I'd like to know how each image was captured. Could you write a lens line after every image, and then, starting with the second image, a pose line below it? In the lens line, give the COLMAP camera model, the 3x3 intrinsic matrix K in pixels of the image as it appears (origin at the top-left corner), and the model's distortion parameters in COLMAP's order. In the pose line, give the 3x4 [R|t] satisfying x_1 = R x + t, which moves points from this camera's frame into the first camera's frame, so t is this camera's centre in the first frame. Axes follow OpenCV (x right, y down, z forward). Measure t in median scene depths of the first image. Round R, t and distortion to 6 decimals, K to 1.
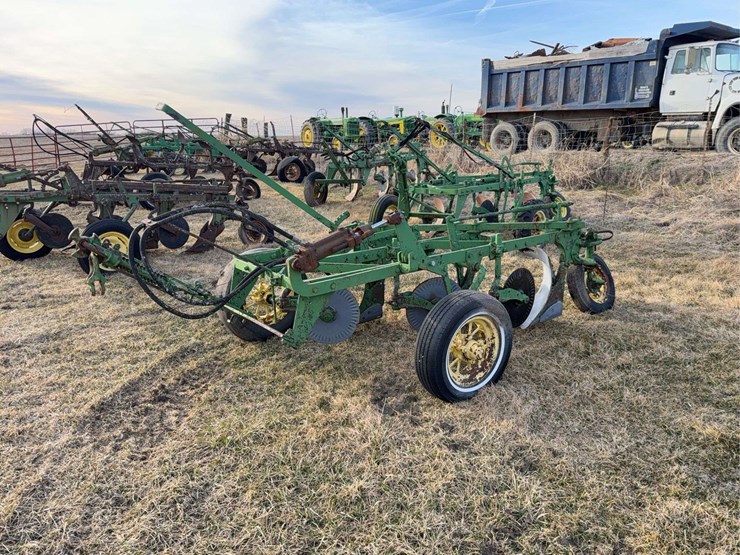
lens RADIAL K [[575.4, 0, 370.0], [0, 575.4, 277.5], [0, 0, 1]] dist [0.085556, -0.143717]
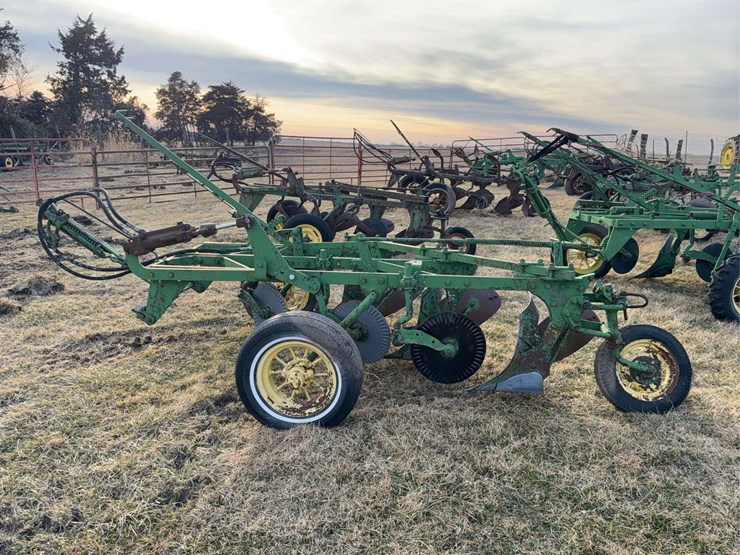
lens RADIAL K [[575.4, 0, 370.0], [0, 575.4, 277.5], [0, 0, 1]] dist [0.085556, -0.143717]
pose [[0.727747, 0.174106, -0.663379, 0.808095], [-0.192841, 0.980165, 0.045696, -0.088245], [0.658177, 0.094672, 0.746887, 0.376893]]
